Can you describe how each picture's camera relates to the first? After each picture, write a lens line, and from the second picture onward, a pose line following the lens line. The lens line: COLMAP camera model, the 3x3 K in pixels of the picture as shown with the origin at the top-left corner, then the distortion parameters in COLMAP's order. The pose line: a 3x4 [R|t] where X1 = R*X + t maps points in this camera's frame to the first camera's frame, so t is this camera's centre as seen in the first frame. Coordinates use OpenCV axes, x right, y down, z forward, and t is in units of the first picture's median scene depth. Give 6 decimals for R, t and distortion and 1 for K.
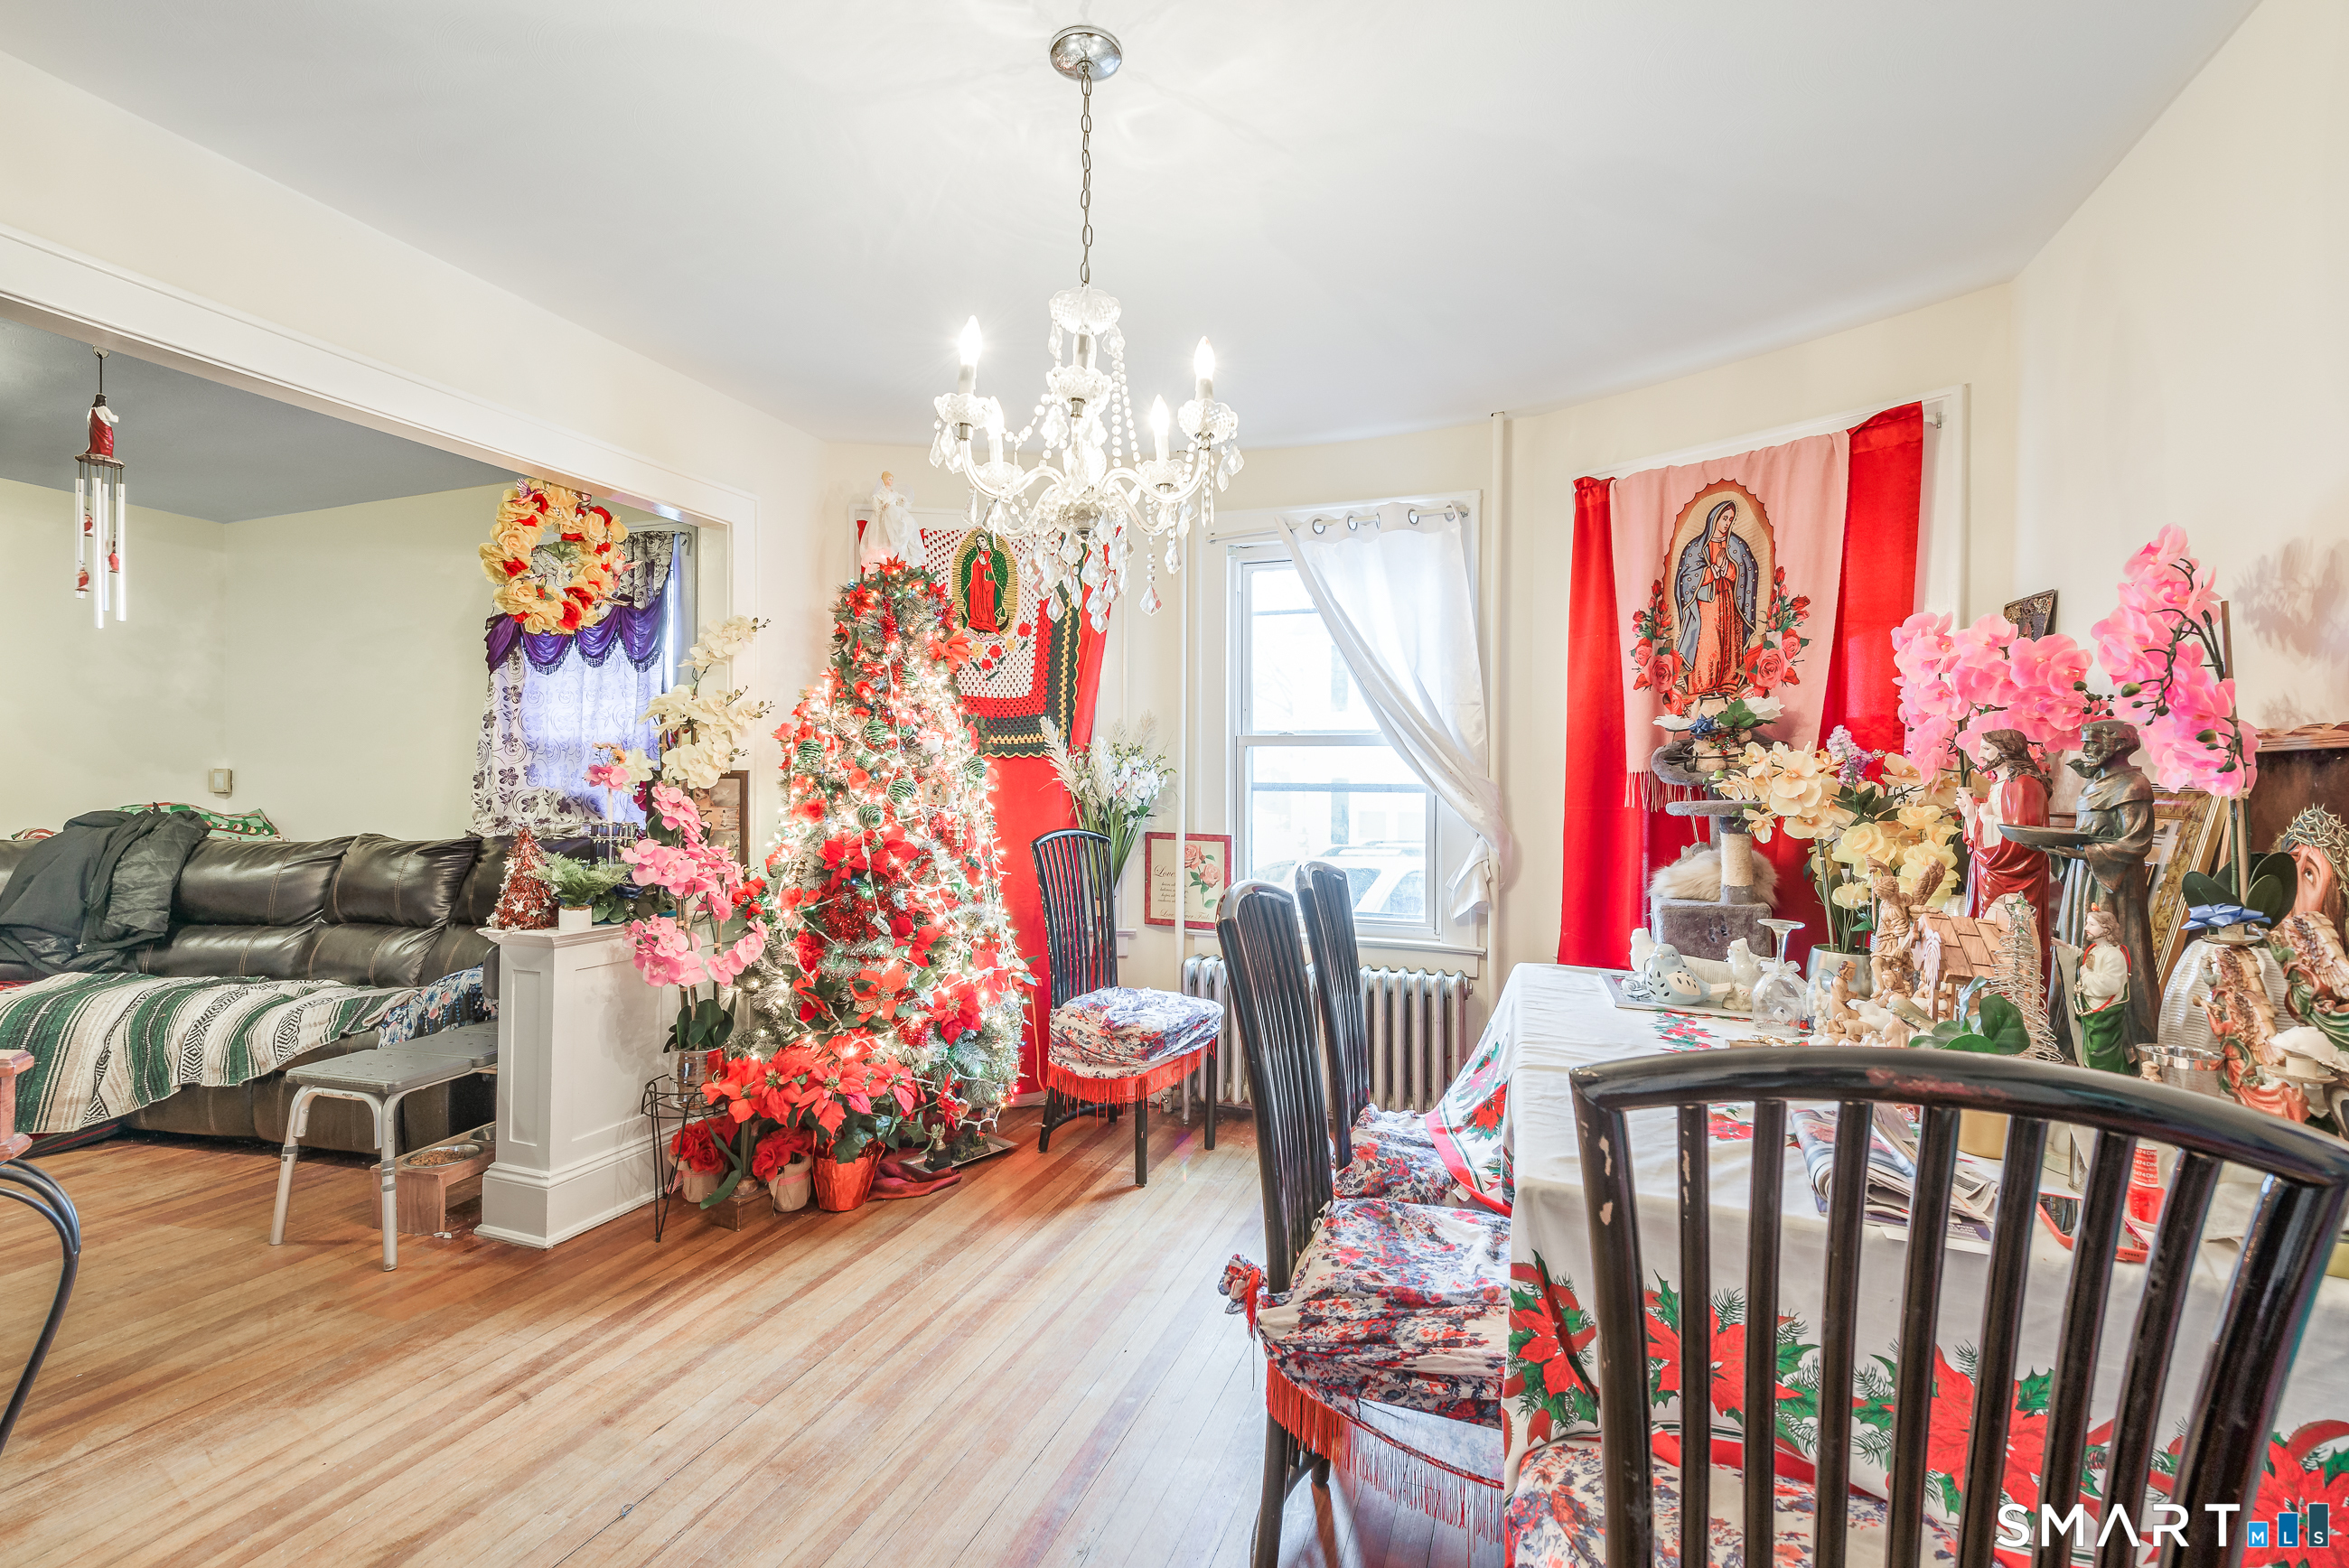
lens RADIAL K [[1017.1, 0, 1187.2], [0, 1017.1, 781.4], [0, 0, 1]] dist [0.001539, -0.001678]
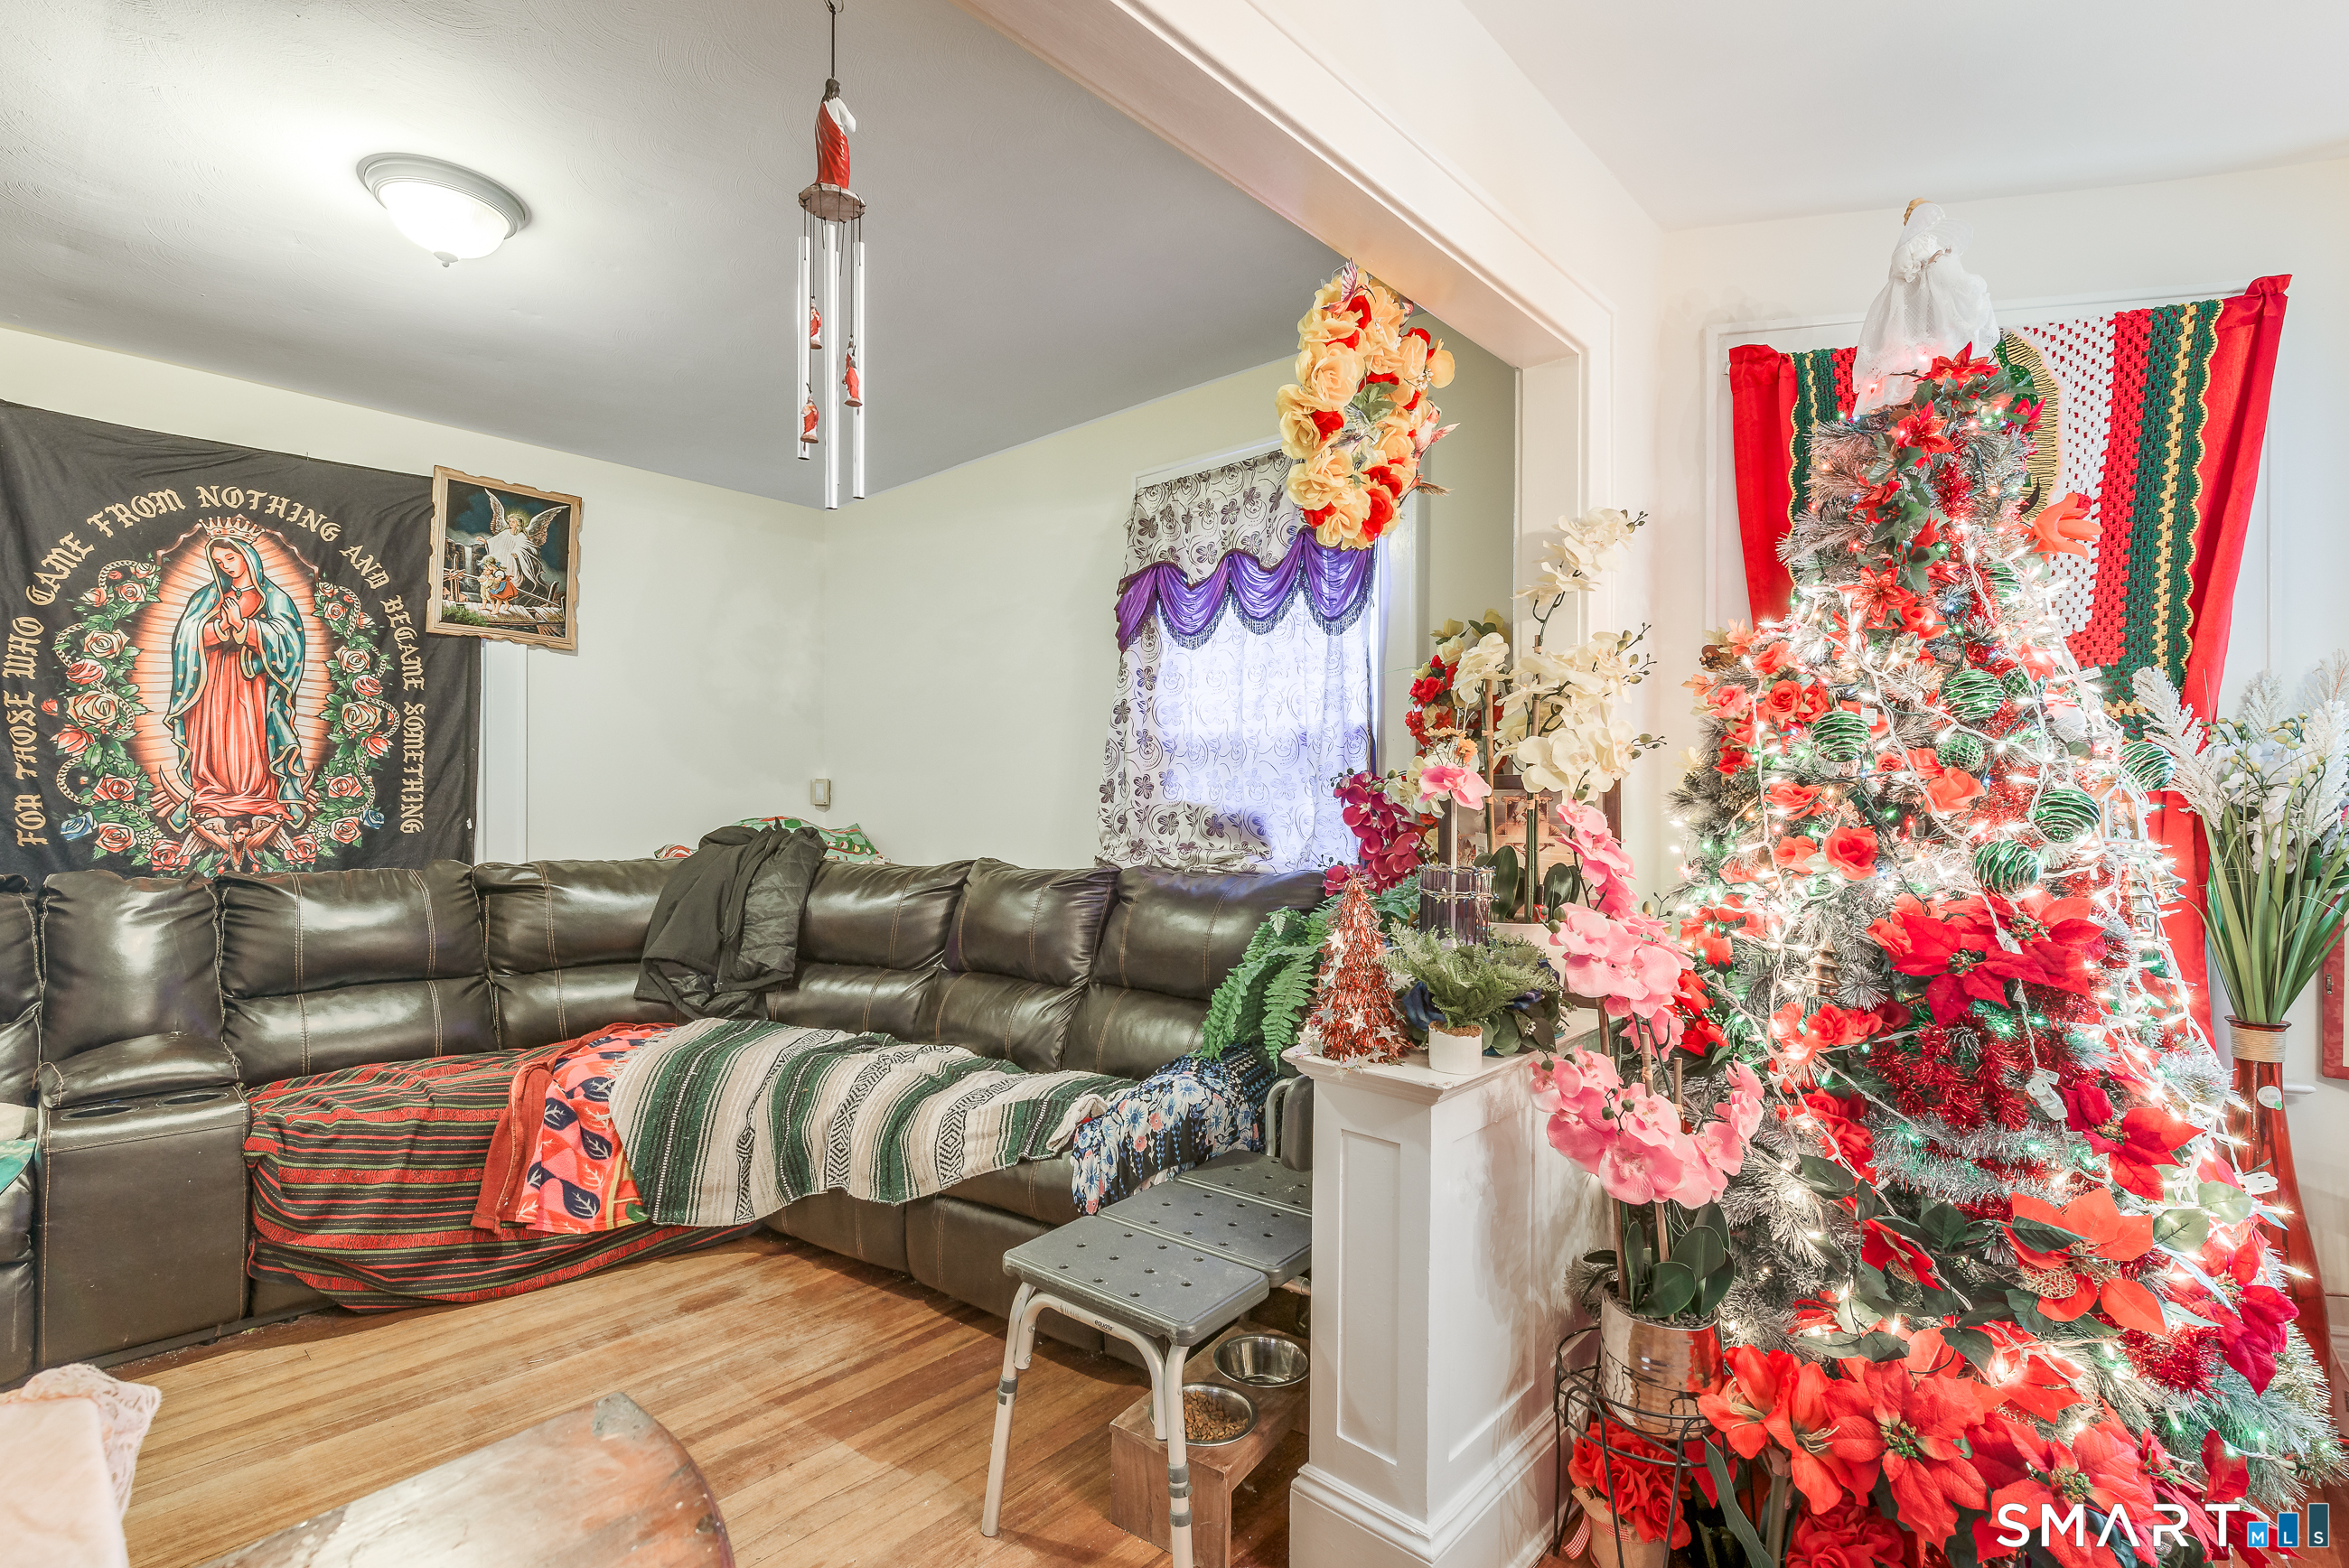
lens RADIAL K [[1072.1, 0, 1172.9], [0, 1072.1, 781.8], [0, 0, 1]] dist [0.011410, 0.000140]
pose [[0.924378, -0.003455, -0.381462, -0.386841], [-0.000315, 0.999952, -0.009820, -0.000727], [0.381477, 0.009197, 0.924332, 0.306808]]
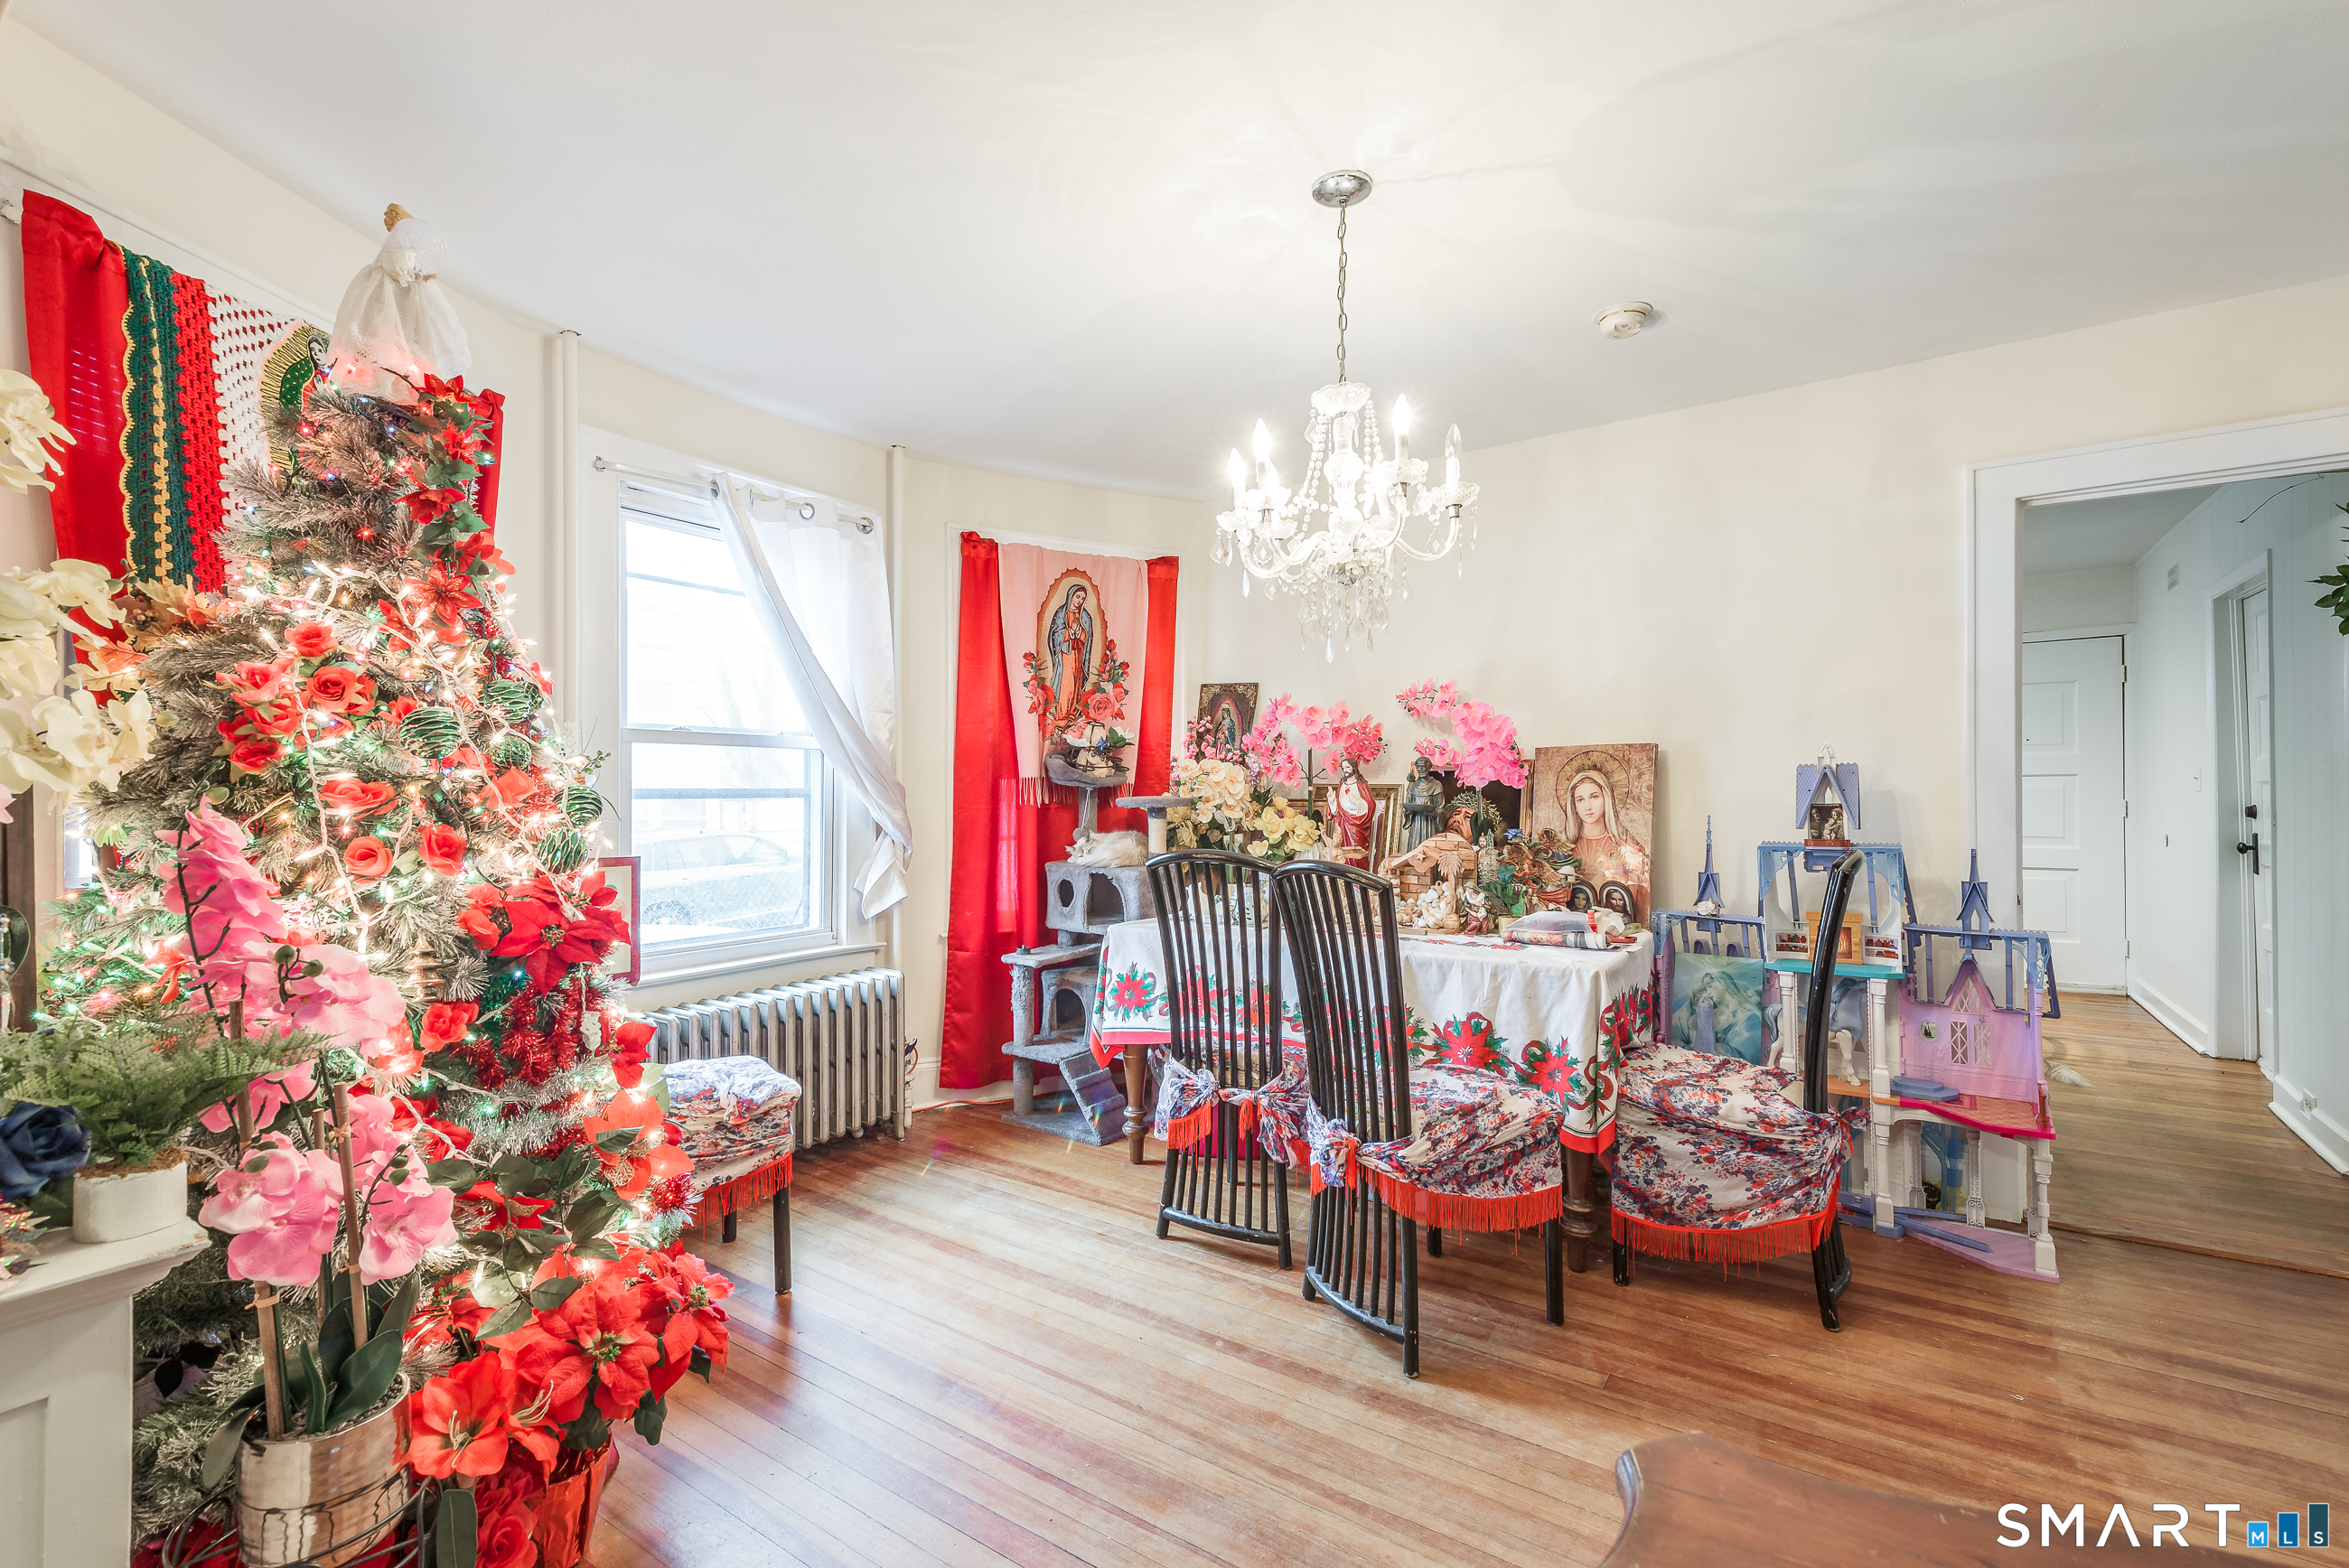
lens RADIAL K [[1017.1, 0, 1169.7], [0, 1017.1, 781.8], [0, 0, 1]] dist [0.001539, -0.001678]
pose [[0.241171, -0.000493, 0.970483, -0.630345], [0.006845, 0.999976, -0.001192, -0.001329], [-0.970459, 0.006930, 0.241168, 0.428370]]
